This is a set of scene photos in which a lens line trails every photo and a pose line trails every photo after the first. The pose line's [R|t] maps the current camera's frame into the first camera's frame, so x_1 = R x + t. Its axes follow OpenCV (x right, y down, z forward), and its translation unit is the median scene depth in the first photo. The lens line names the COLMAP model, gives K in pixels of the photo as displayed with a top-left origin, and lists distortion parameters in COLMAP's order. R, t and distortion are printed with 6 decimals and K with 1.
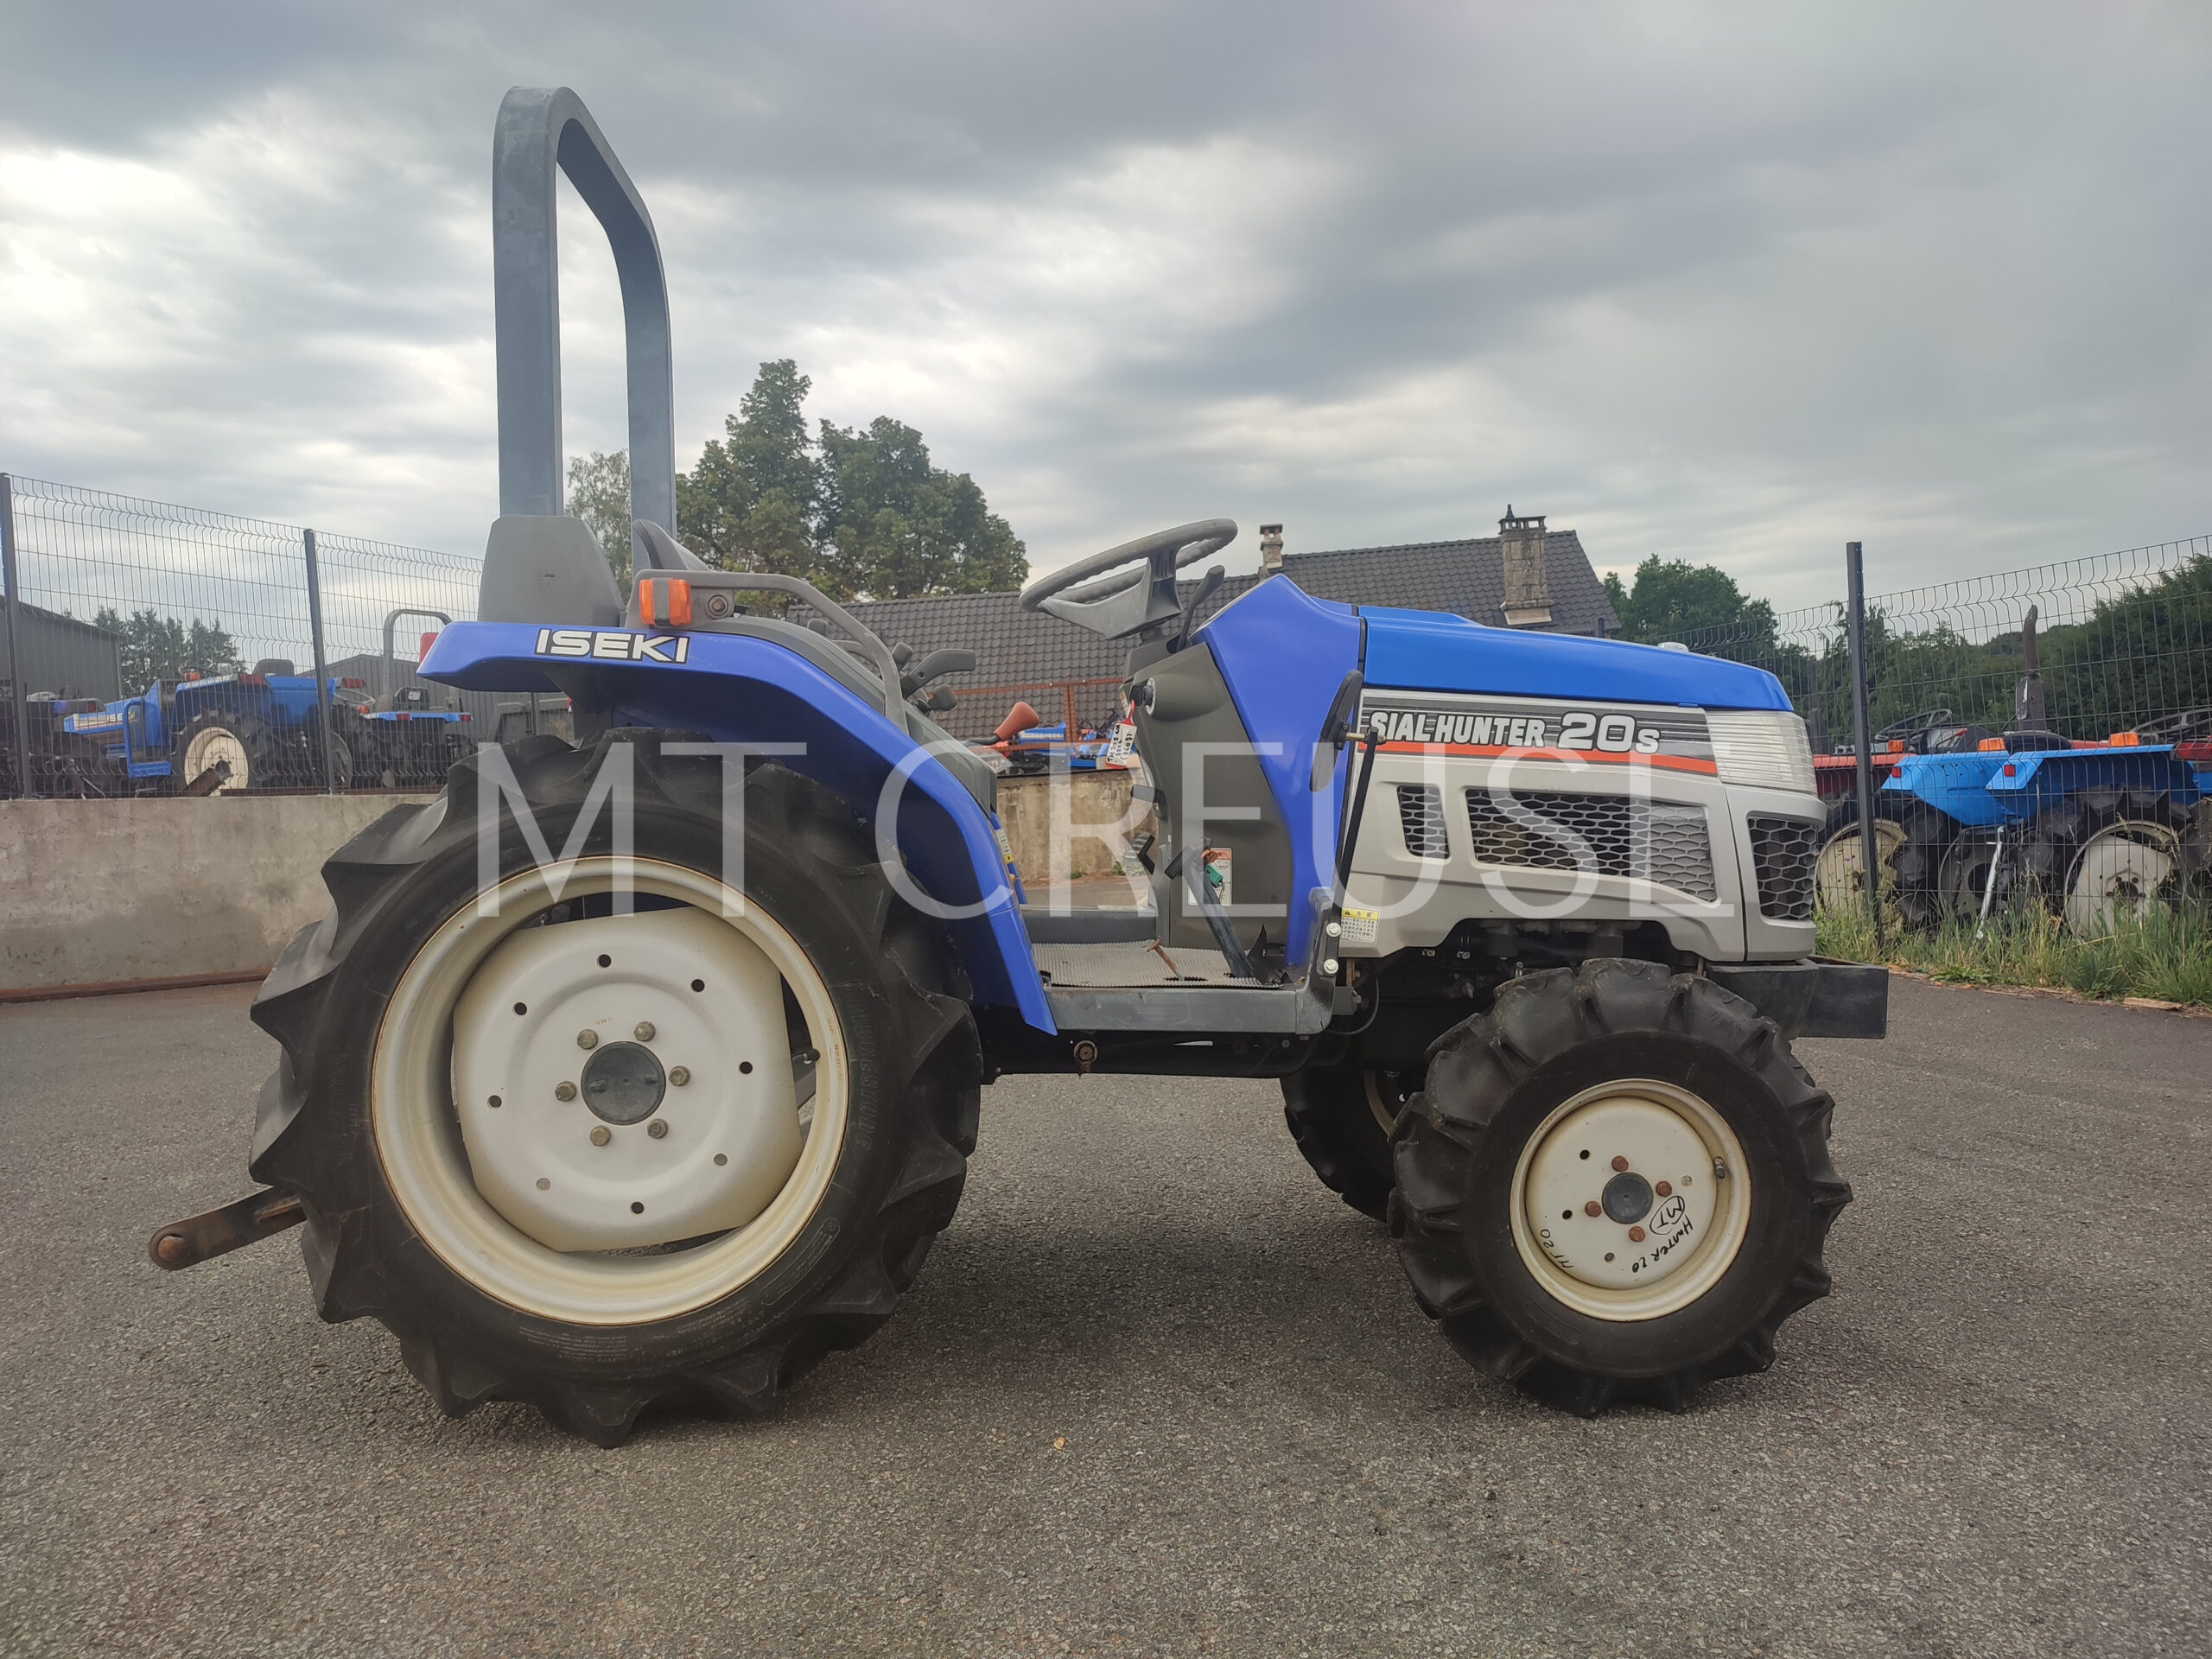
lens RADIAL K [[1633.8, 0, 1111.1], [0, 1633.8, 819.2], [0, 0, 1]] dist [0.019110, -0.022073]
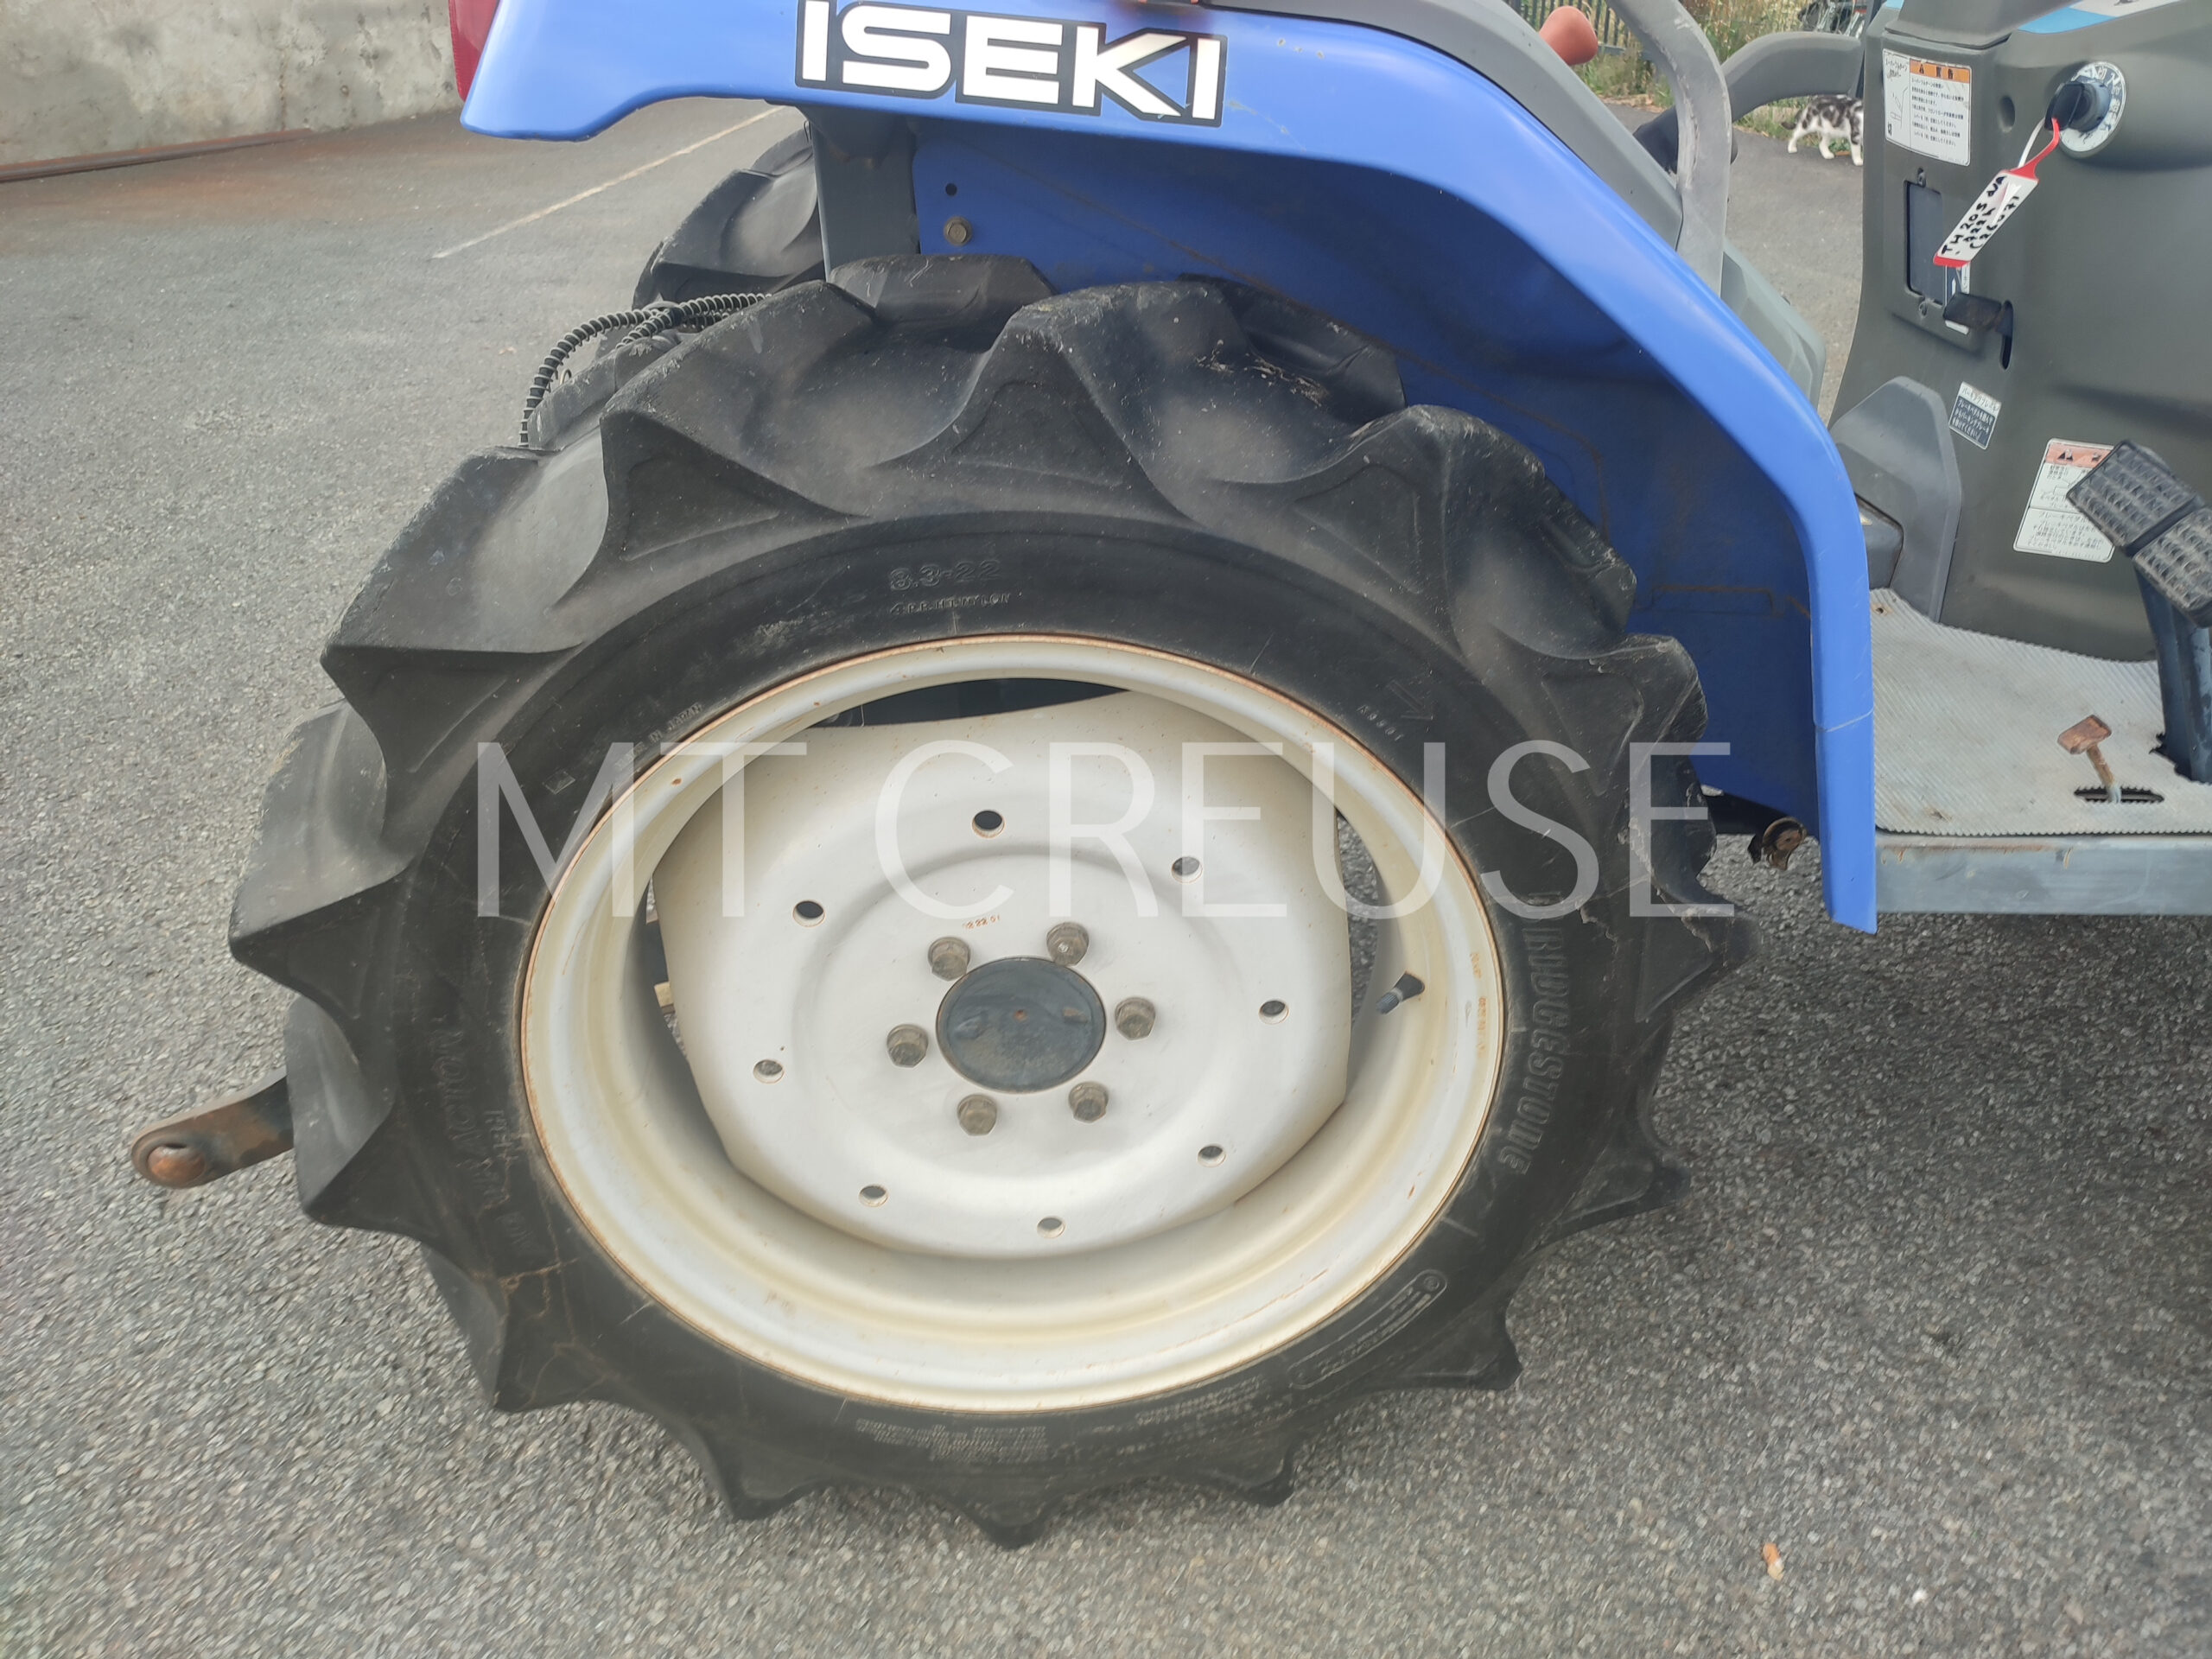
lens RADIAL K [[1633.8, 0, 1103.4], [0, 1633.8, 836.6], [0, 0, 1]] dist [0.019110, -0.022073]
pose [[0.999574, 0.015468, 0.024742, -0.292290], [-0.025716, 0.867684, 0.496451, -0.137418], [-0.013789, -0.496876, 0.867712, 0.612318]]
